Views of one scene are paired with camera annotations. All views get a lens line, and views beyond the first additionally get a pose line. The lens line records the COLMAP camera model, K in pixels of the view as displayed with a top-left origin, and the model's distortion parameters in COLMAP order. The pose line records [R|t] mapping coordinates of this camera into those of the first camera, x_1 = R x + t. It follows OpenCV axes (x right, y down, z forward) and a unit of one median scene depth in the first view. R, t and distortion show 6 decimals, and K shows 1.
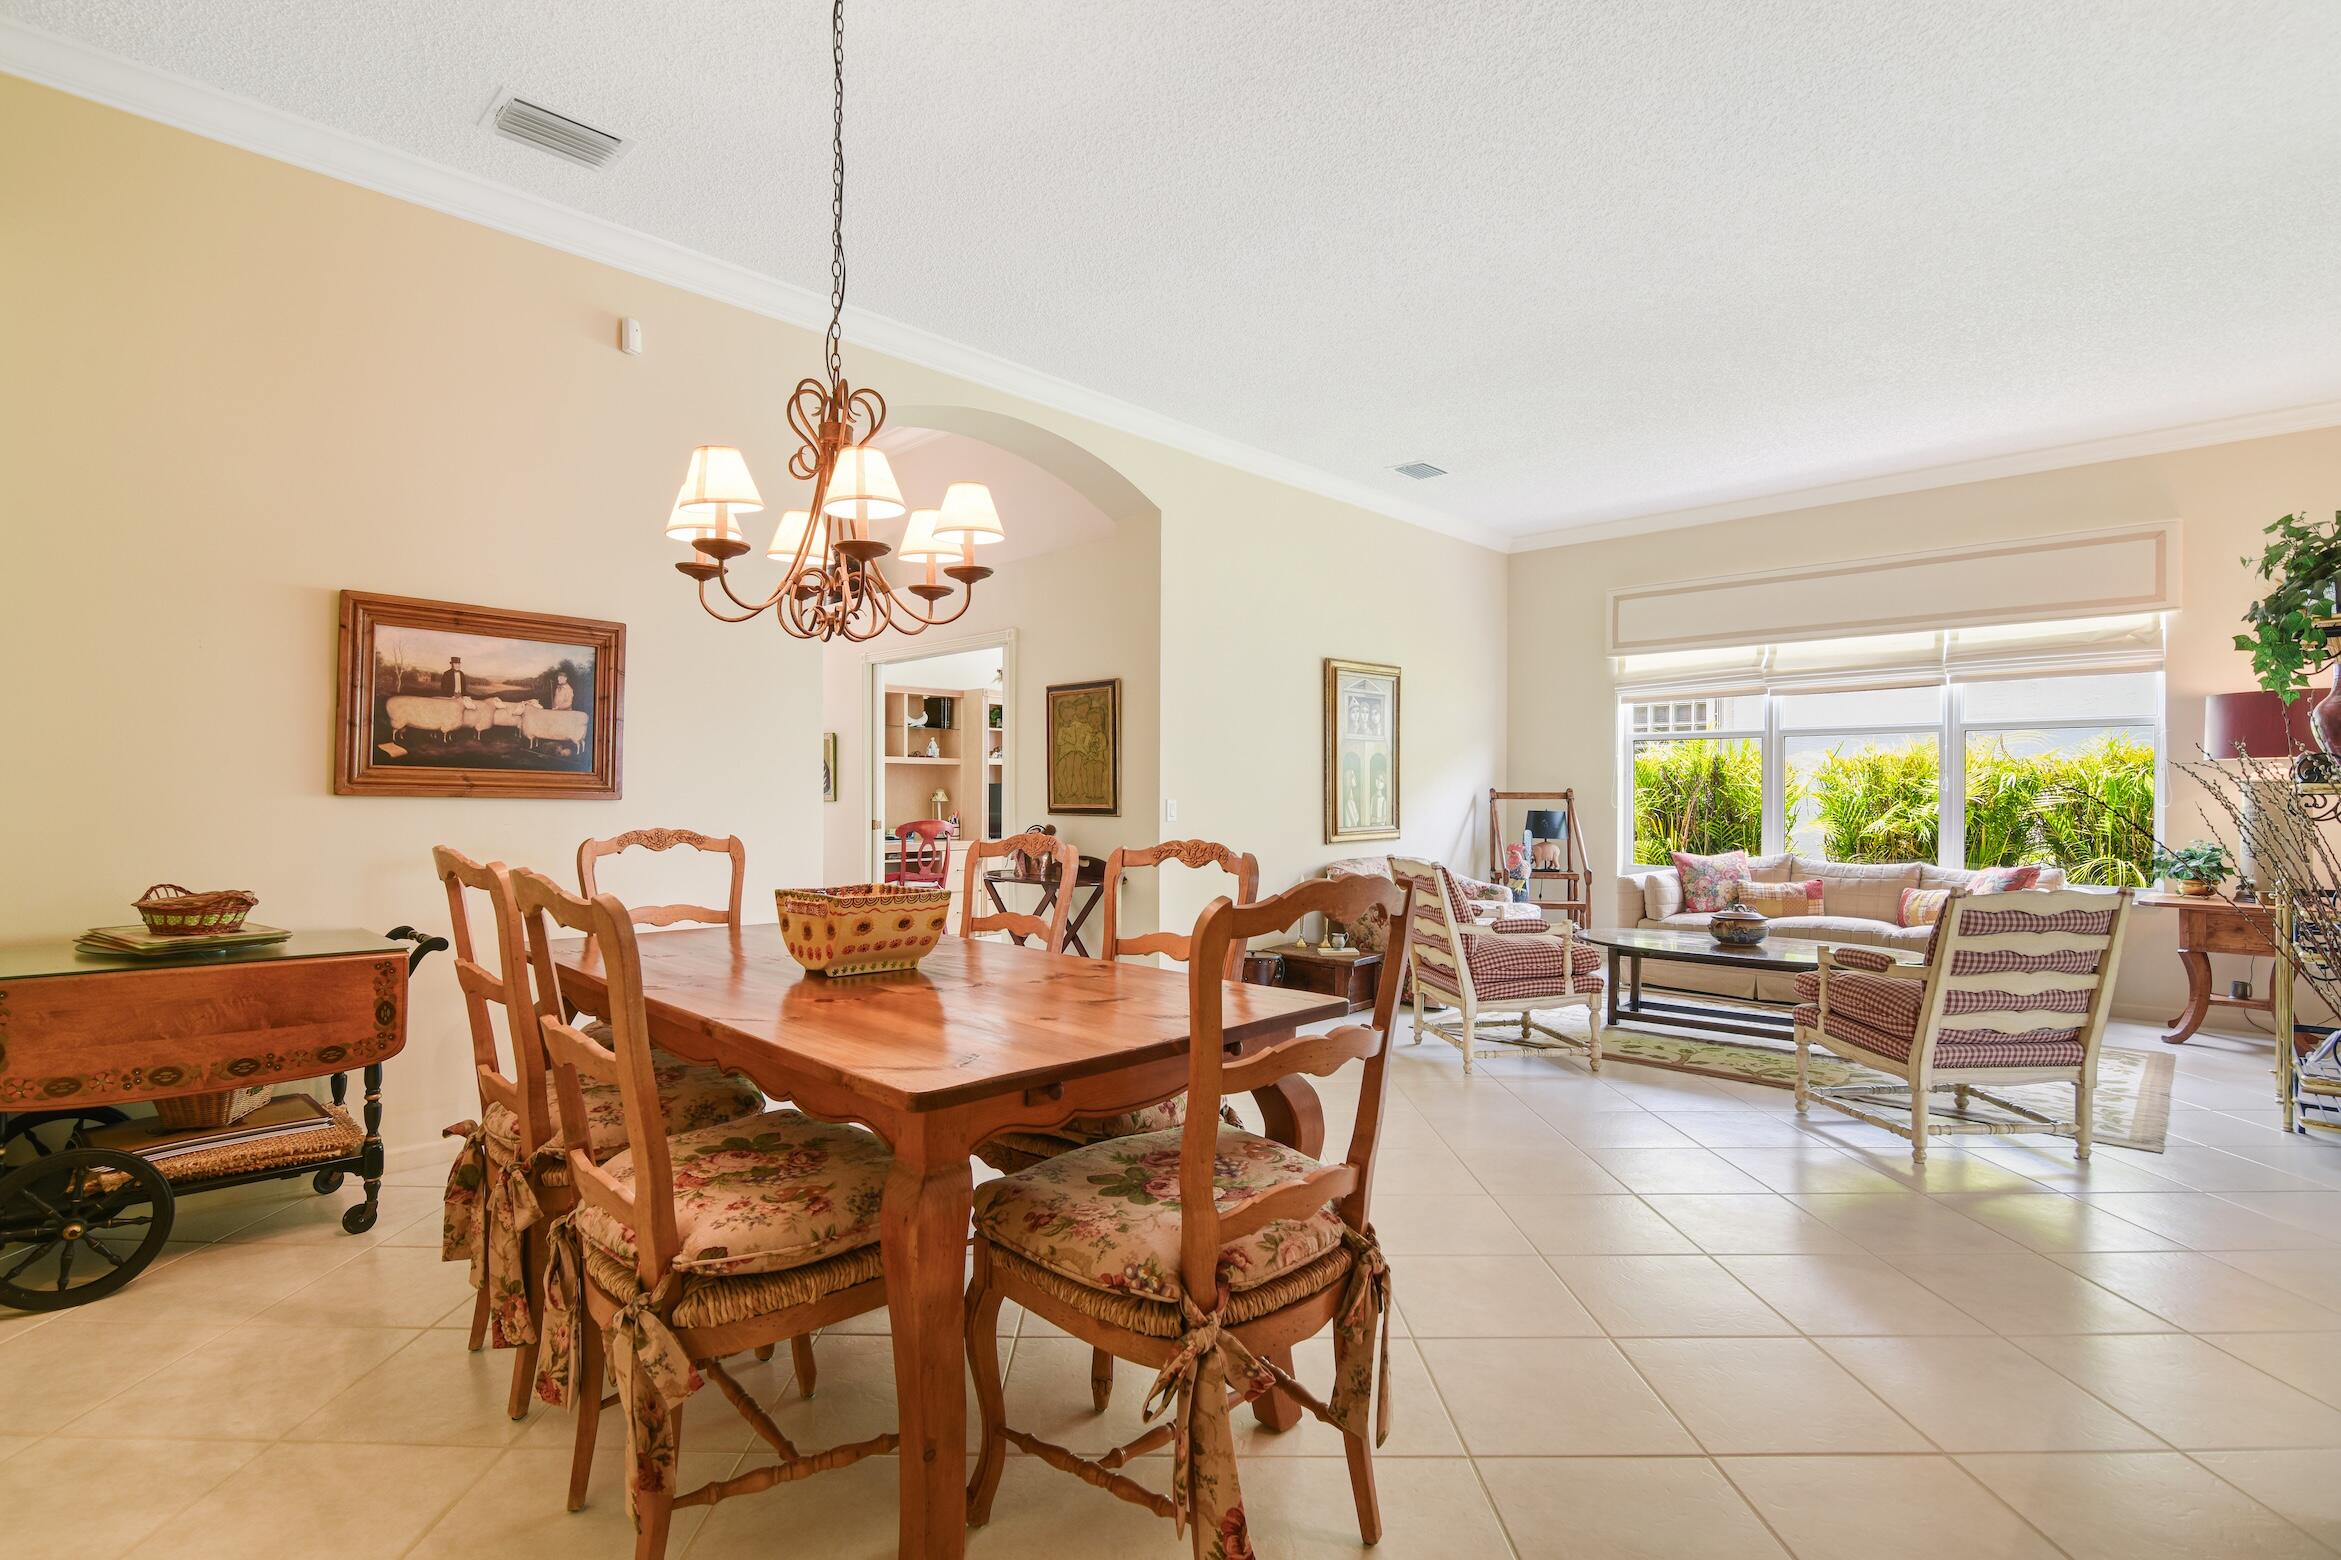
lens RADIAL K [[1079.8, 0, 1144.8], [0, 1079.8, 818.7], [0, 0, 1]] dist [-0.012273, 0.003160]
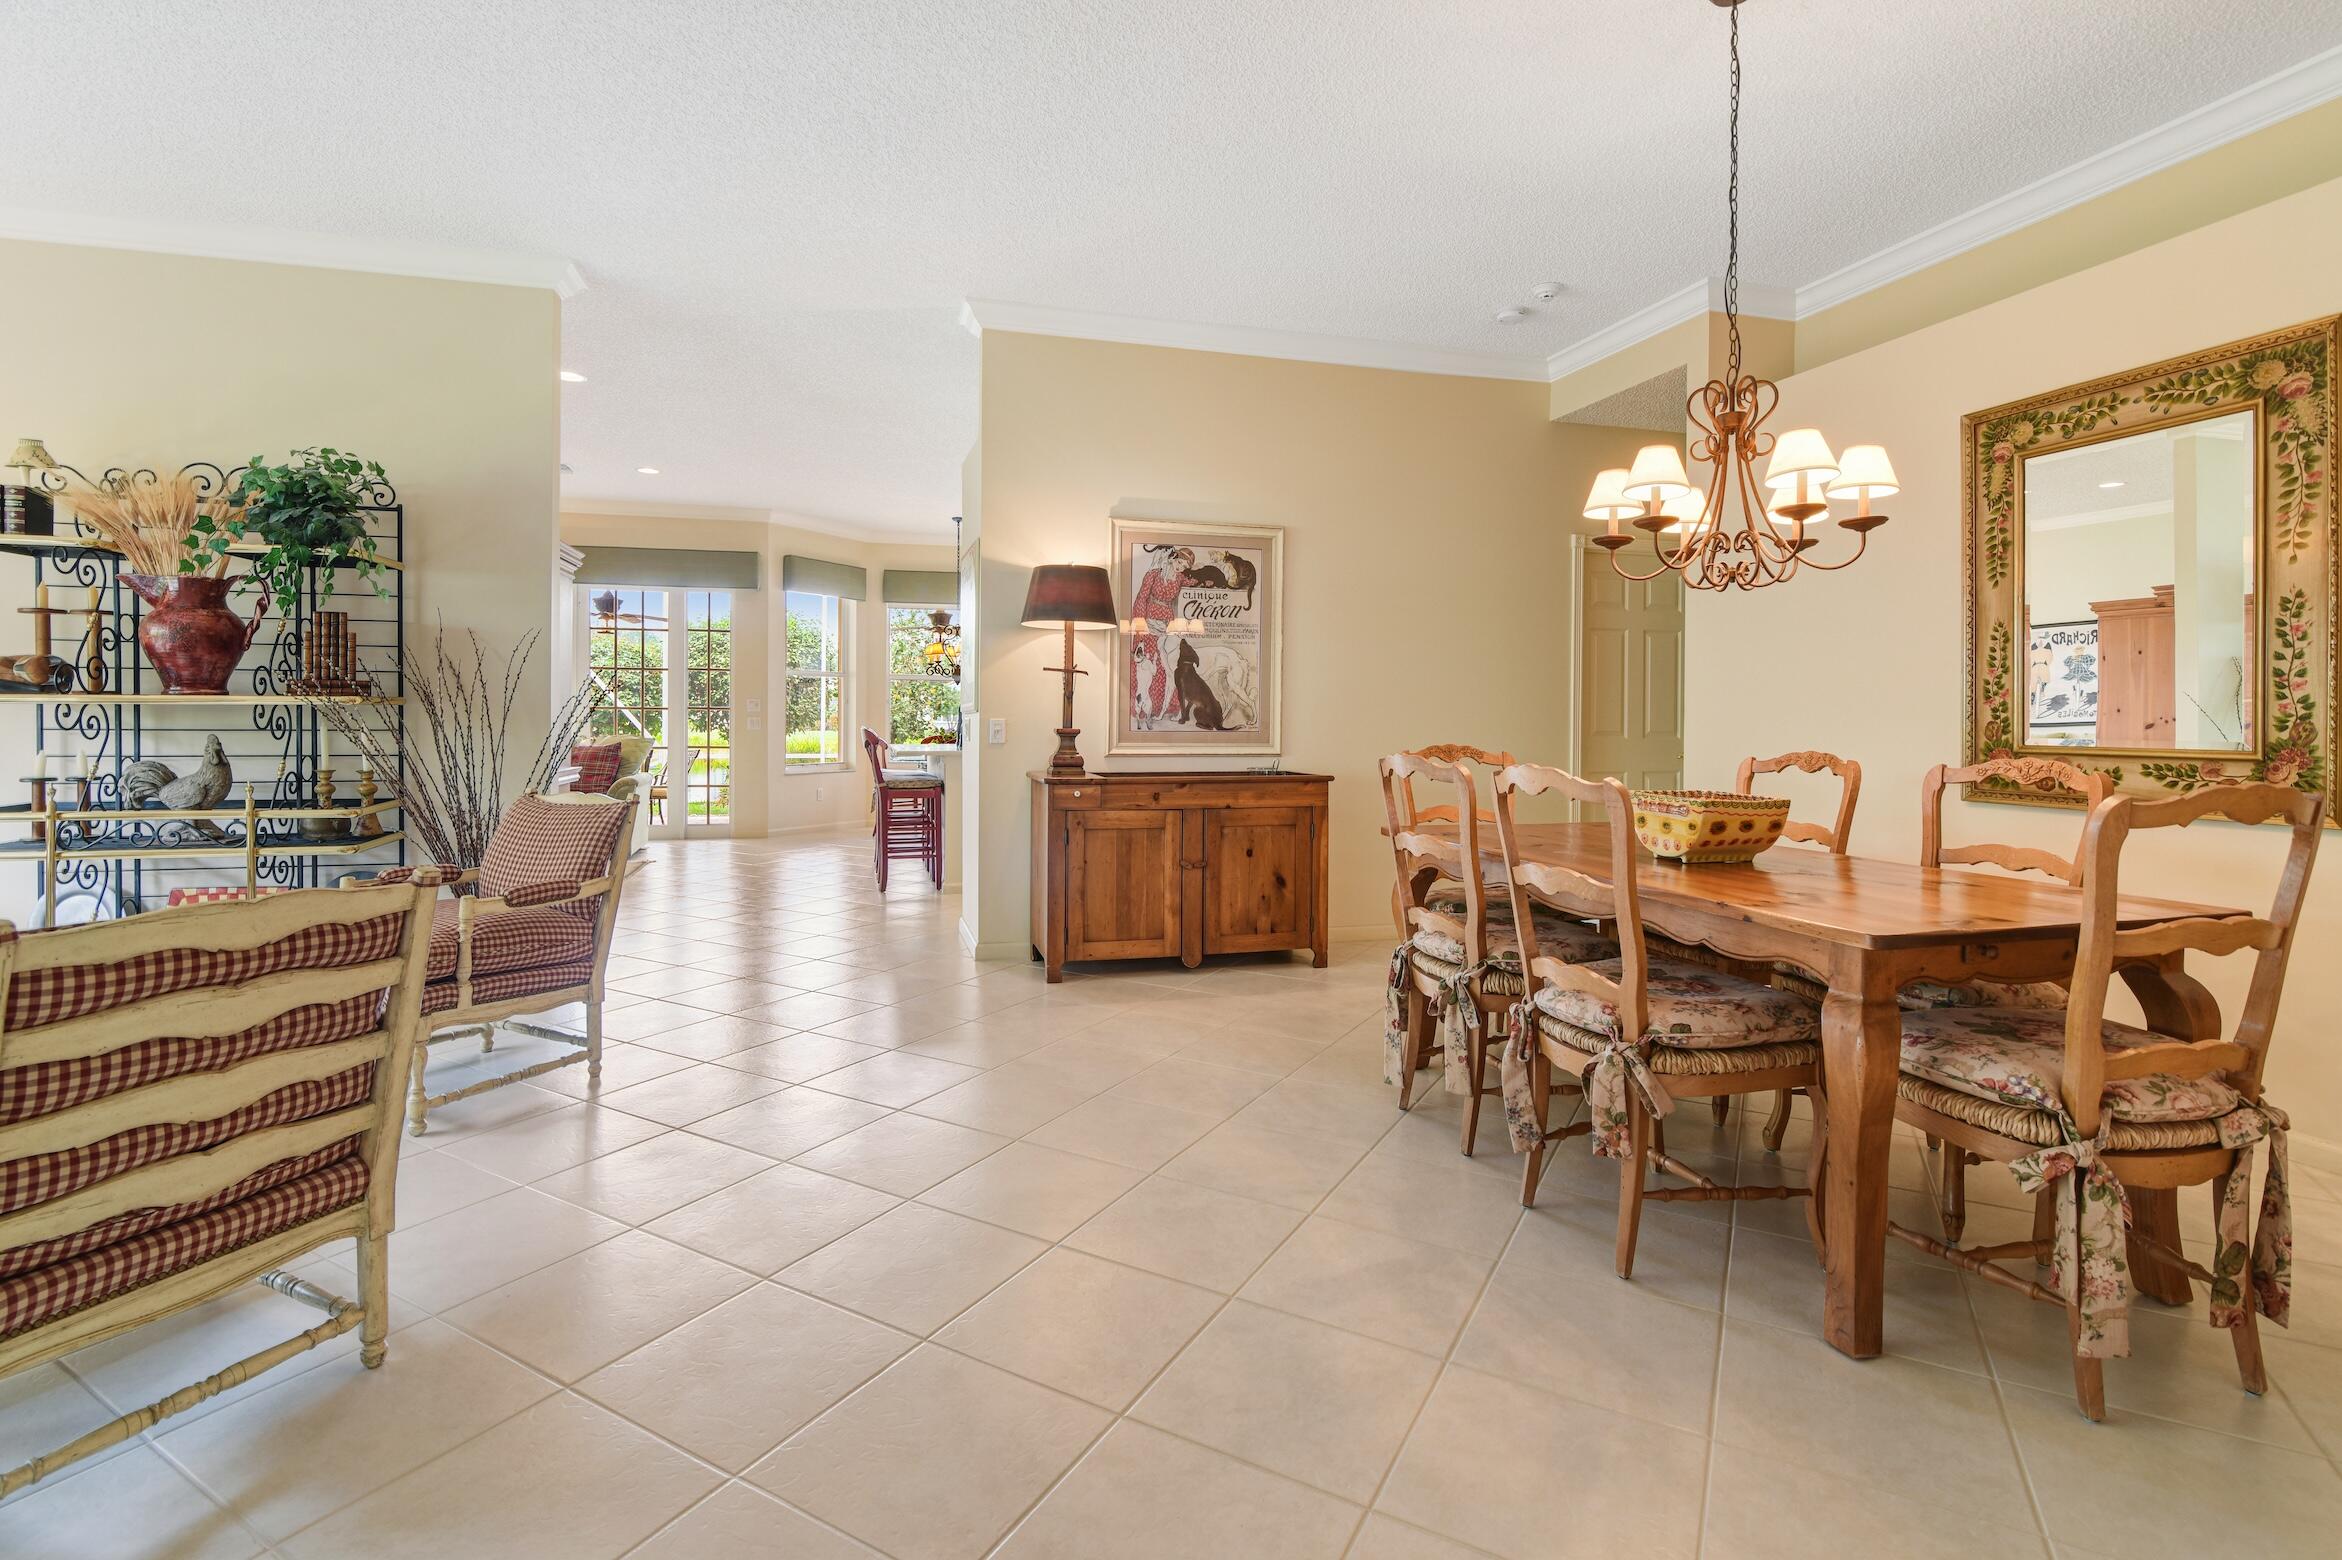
lens RADIAL K [[1080.2, 0, 1151.4], [0, 1080.2, 721.4], [0, 0, 1]] dist [-0.012273, 0.003160]
pose [[-0.872011, -0.010070, 0.489382, -0.109054], [0.001523, 0.999728, 0.023285, -0.016362], [-0.489484, 0.021050, -0.871758, 0.804478]]
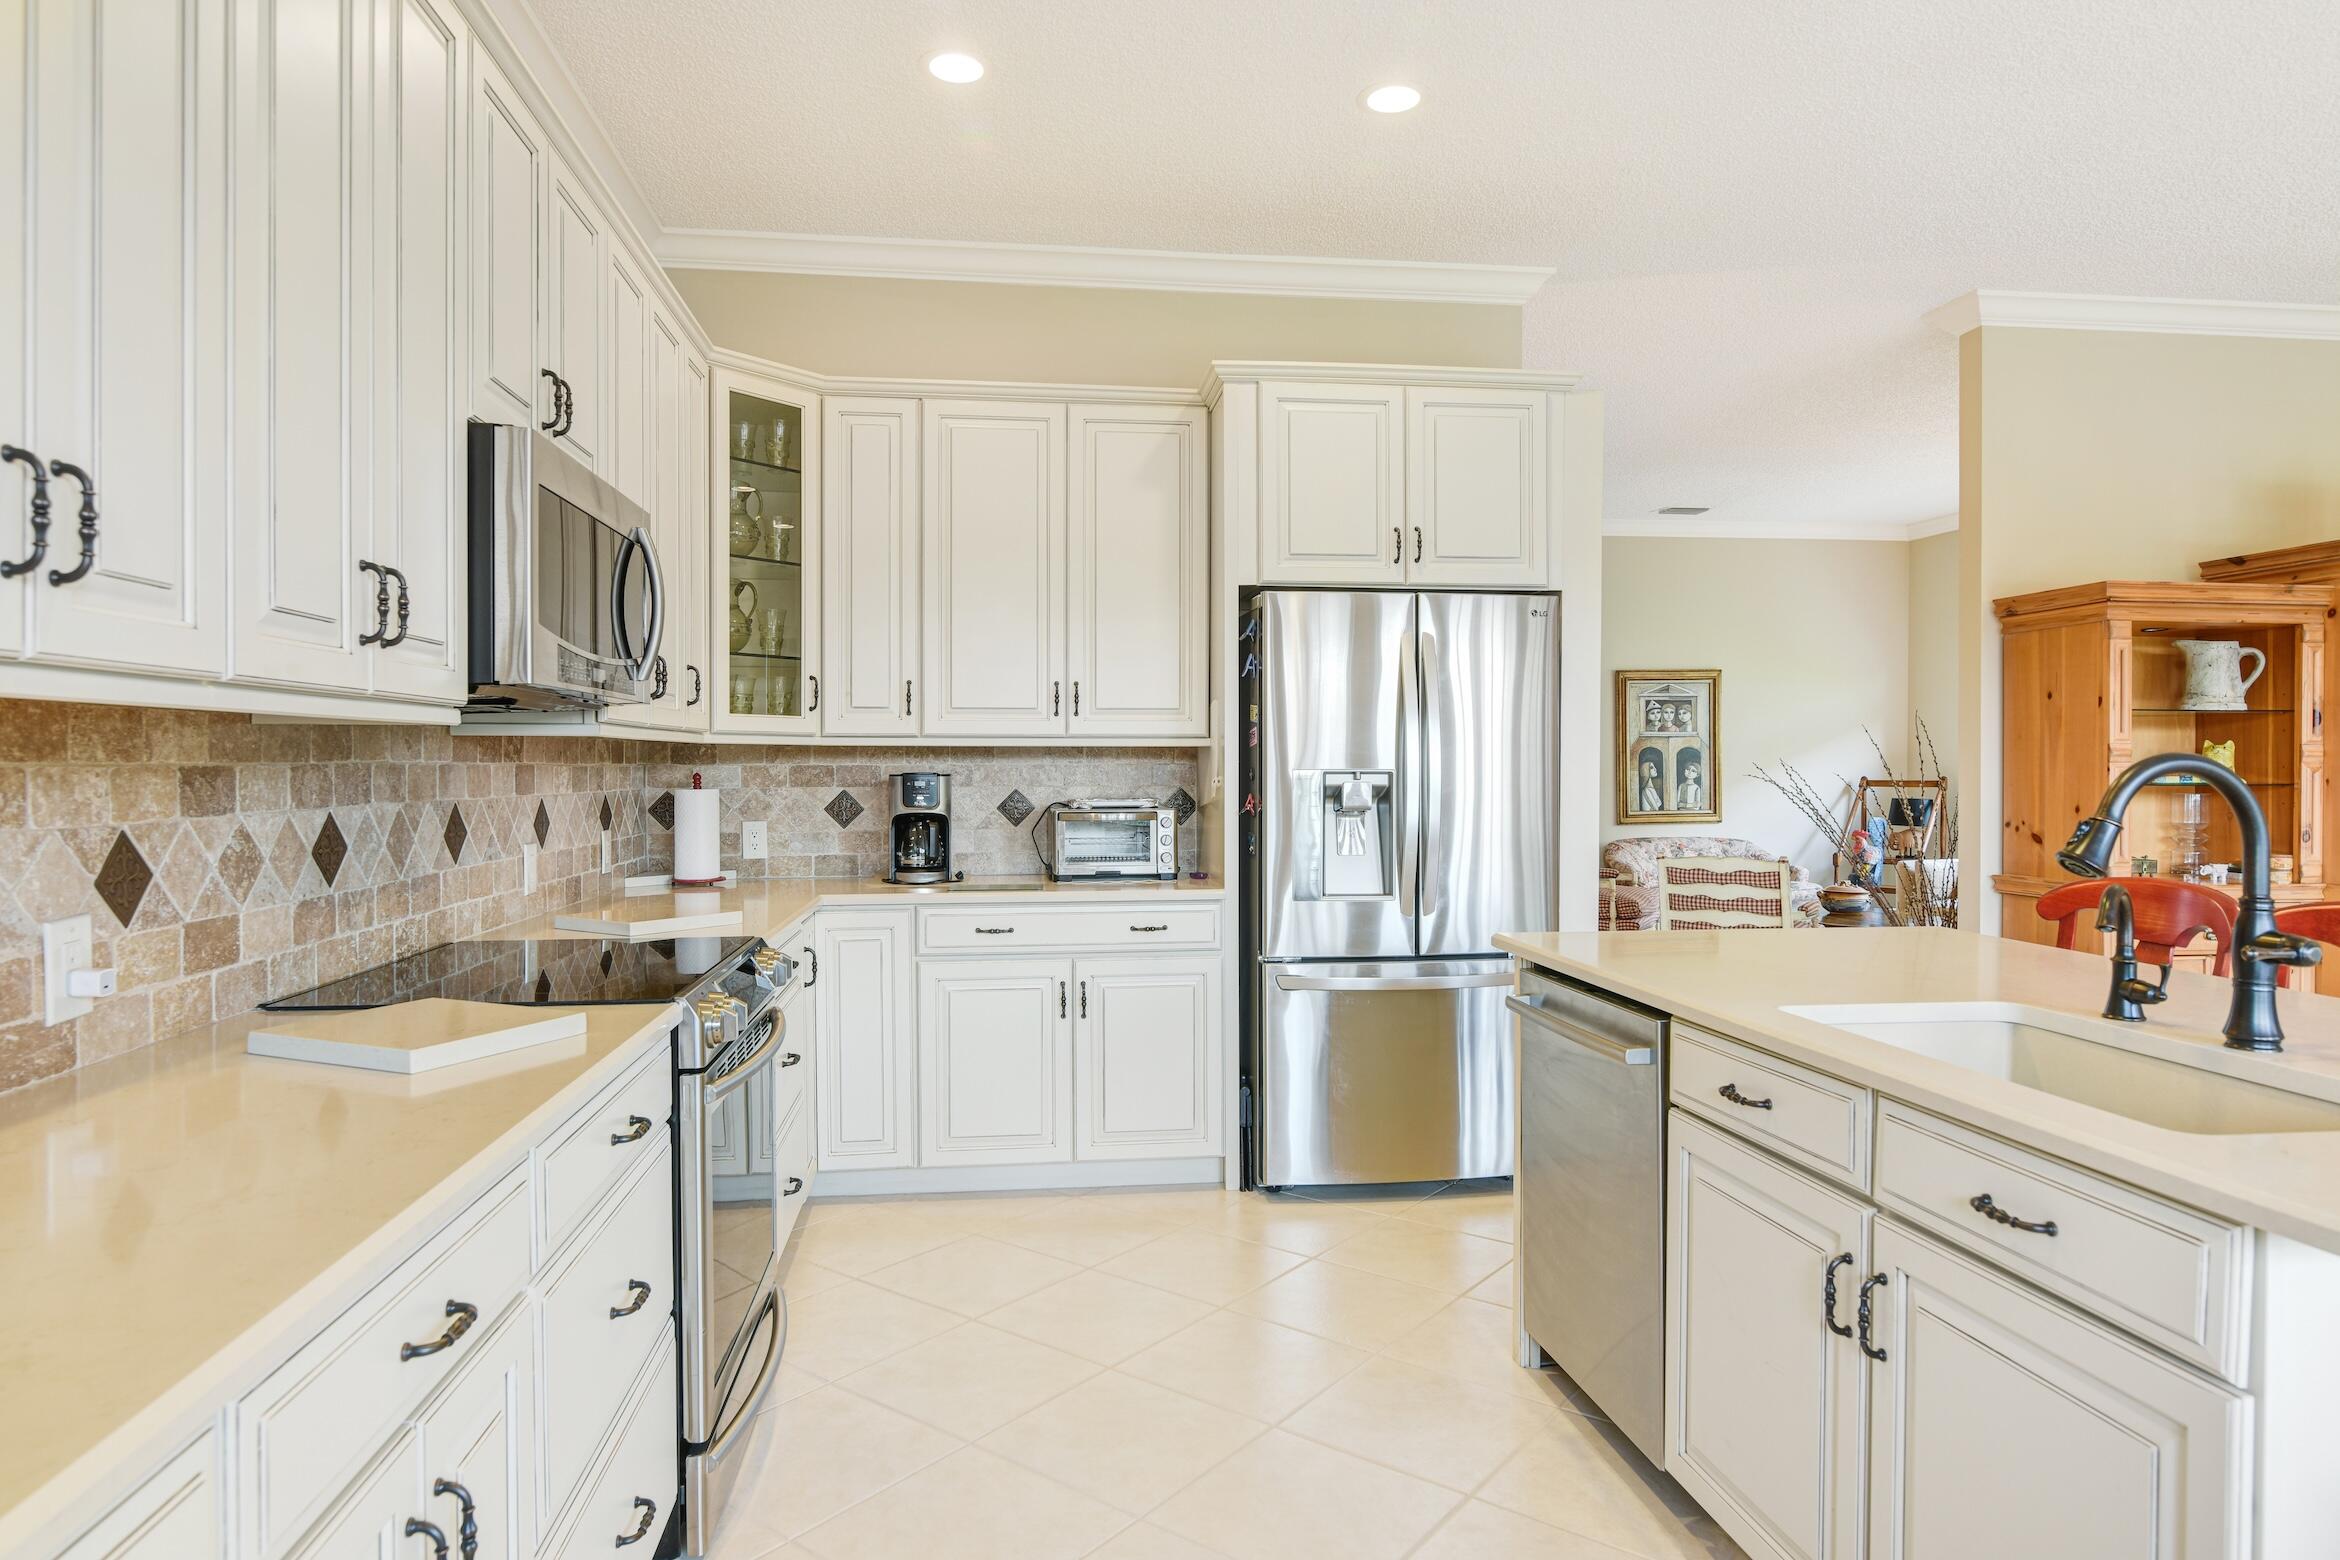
lens RADIAL K [[1369.8, 0, 1137.2], [0, 1369.8, 776.7], [0, 0, 1]] dist [-0.024090, -0.003276]
pose [[0.786097, 0.001848, -0.618101, 0.663624], [-0.009231, 0.999919, -0.008751, -0.010902], [0.618035, 0.012585, 0.786050, -0.508612]]
